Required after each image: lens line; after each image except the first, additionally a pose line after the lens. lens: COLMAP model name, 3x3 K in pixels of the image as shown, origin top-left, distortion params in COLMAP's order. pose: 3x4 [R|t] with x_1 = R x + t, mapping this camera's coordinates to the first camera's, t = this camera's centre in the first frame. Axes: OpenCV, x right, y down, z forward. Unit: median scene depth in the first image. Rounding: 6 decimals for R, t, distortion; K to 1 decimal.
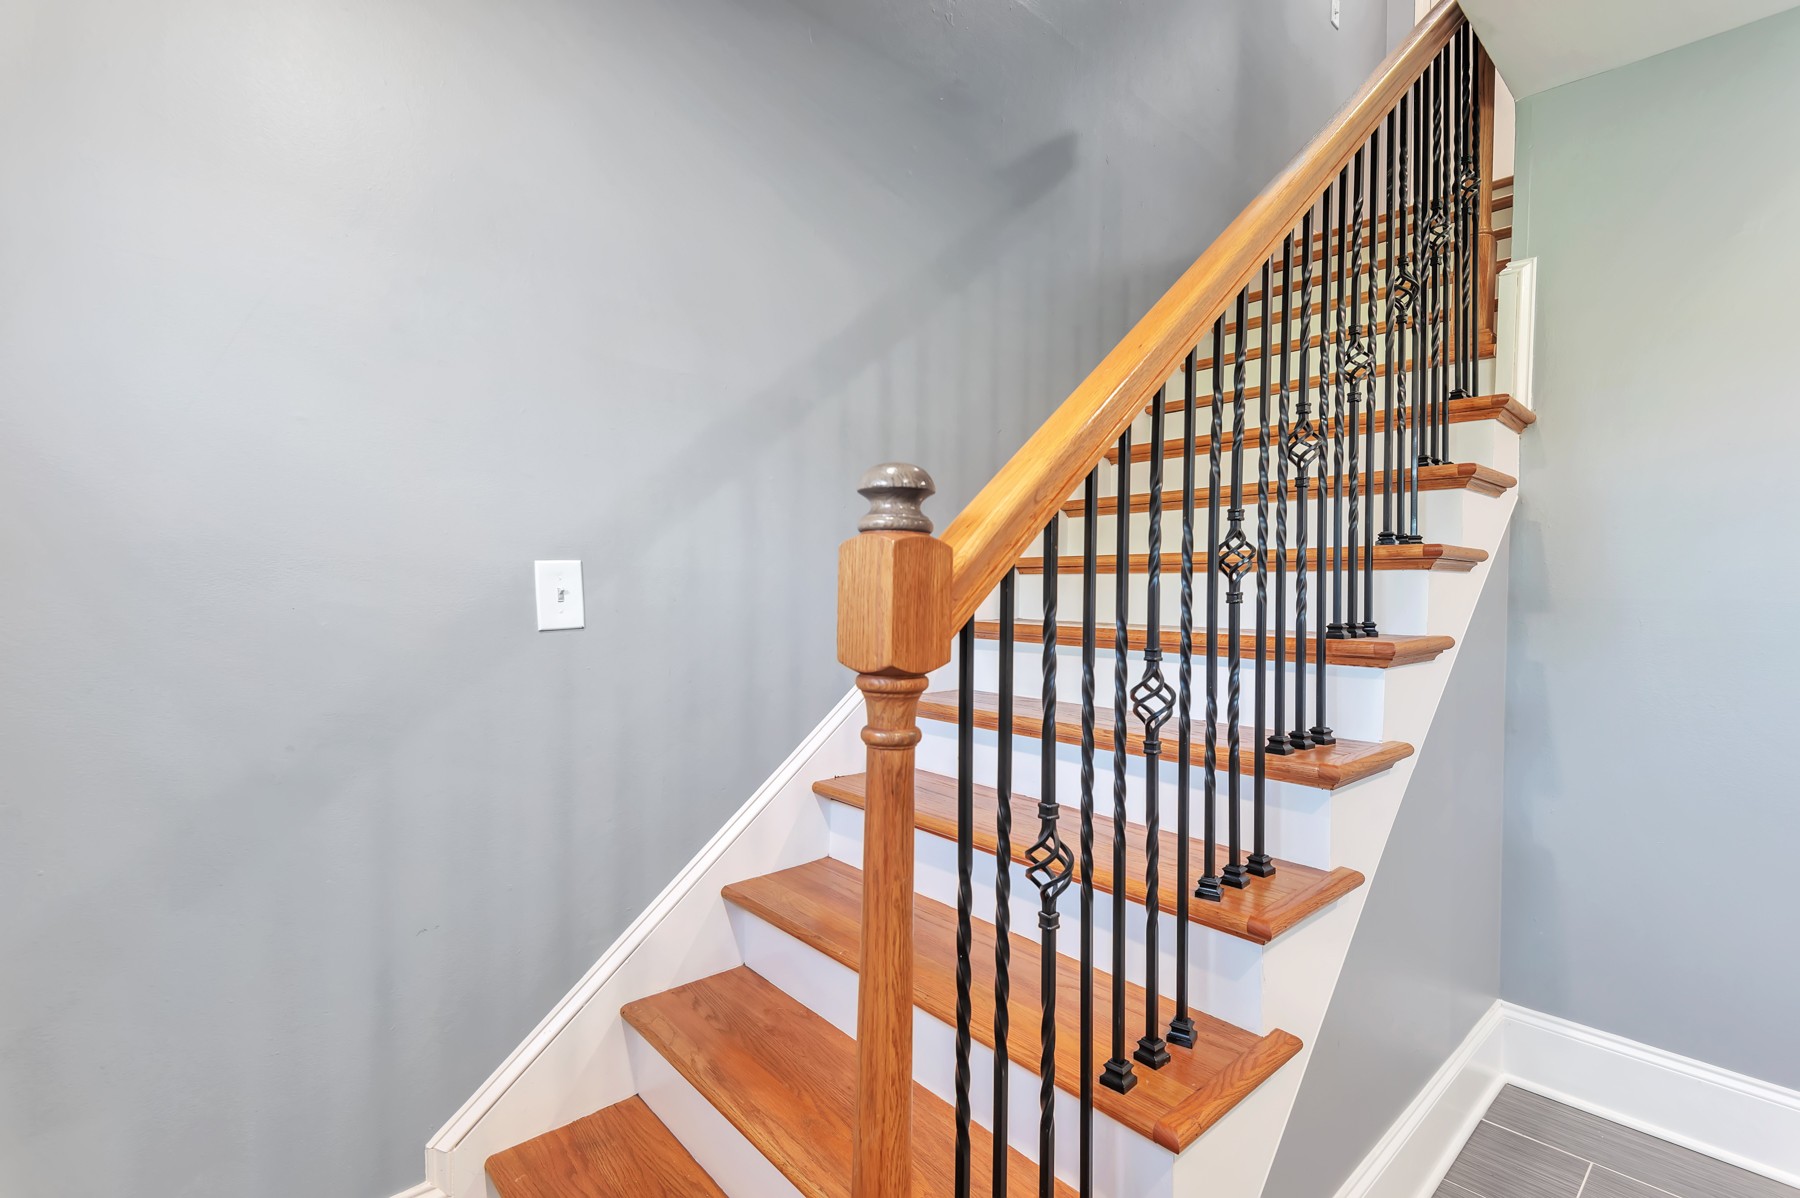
lens RADIAL K [[812.5, 0, 910.2], [0, 812.5, 594.9], [0, 0, 1]] dist [0.039489, -0.012645]
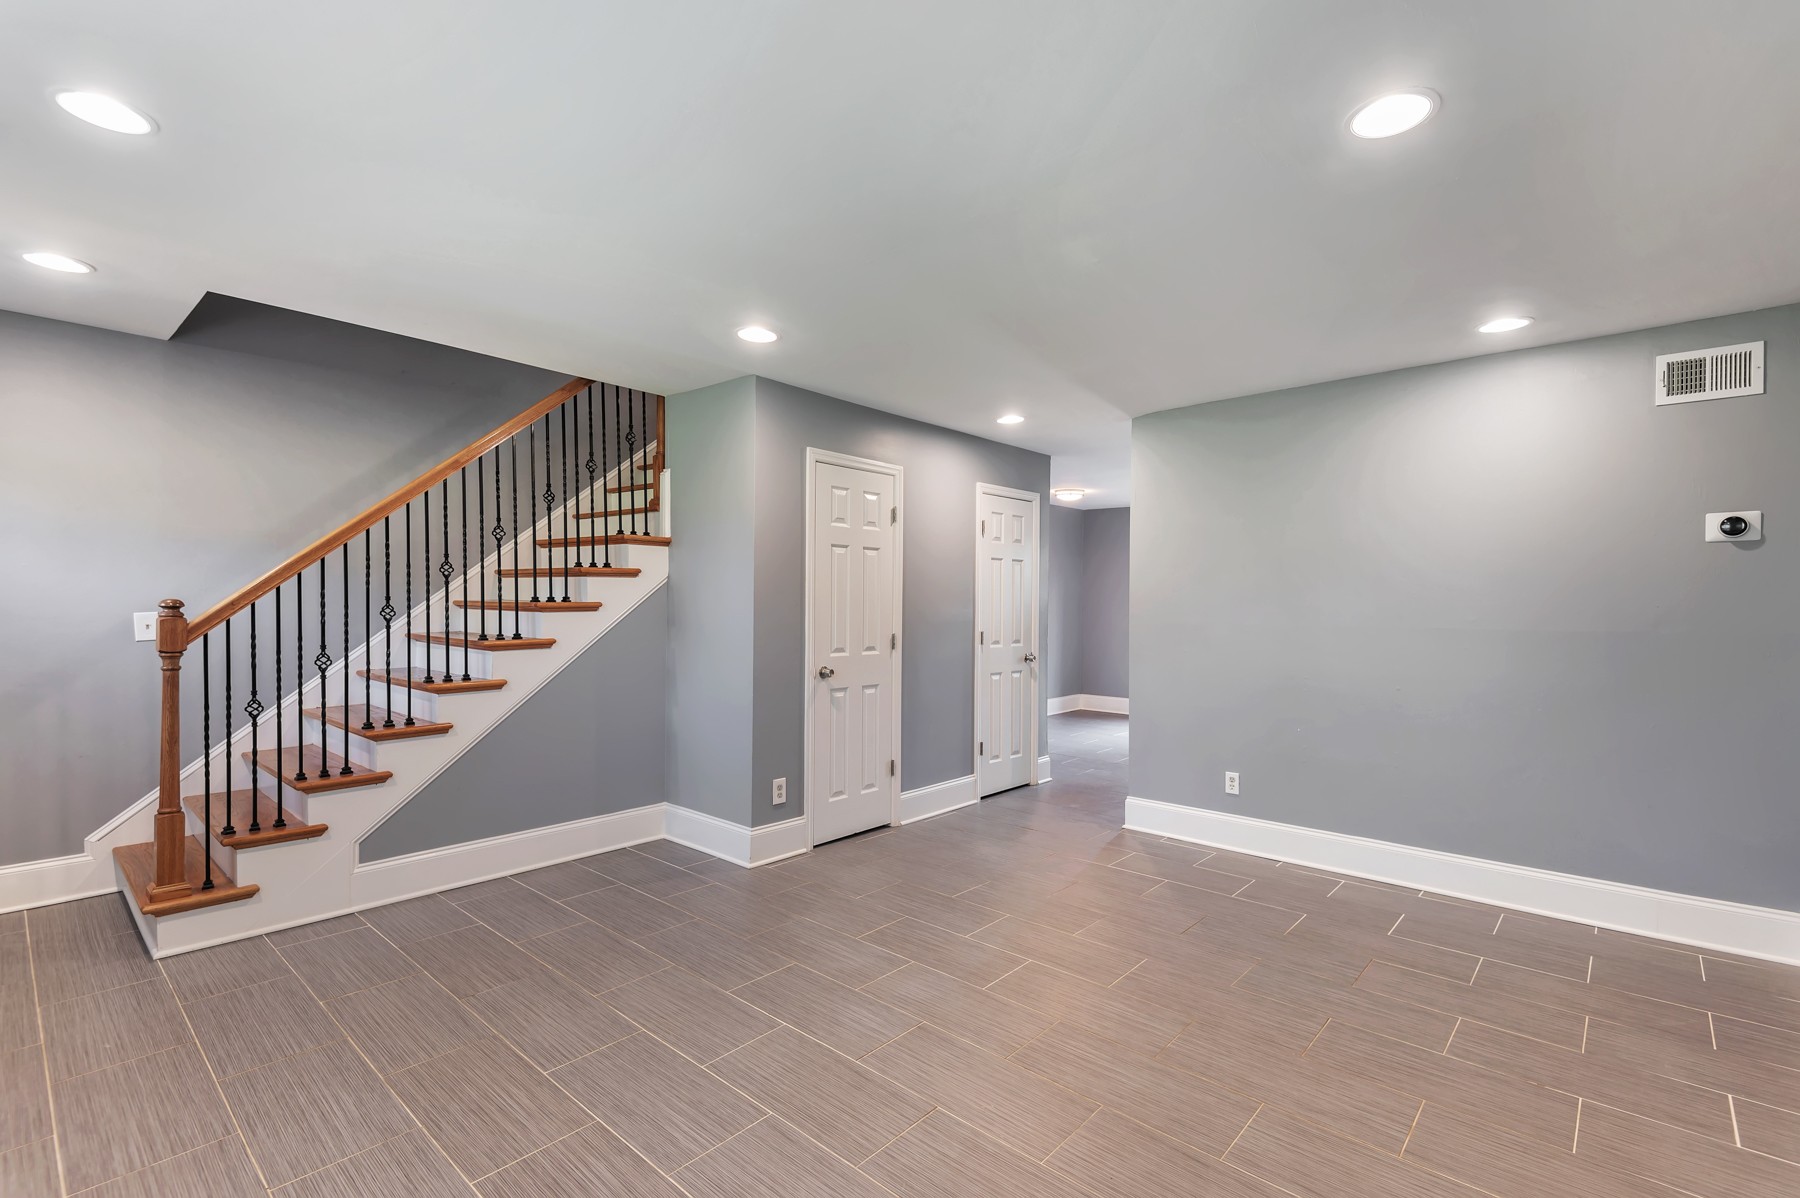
lens RADIAL K [[812.5, 0, 893.7], [0, 812.5, 610.4], [0, 0, 1]] dist [0.039489, -0.012645]
pose [[0.993761, -0.005492, 0.111392, 1.543247], [0.004108, 0.999912, 0.012652, -0.068935], [-0.111452, -0.012115, 0.993696, -1.747639]]
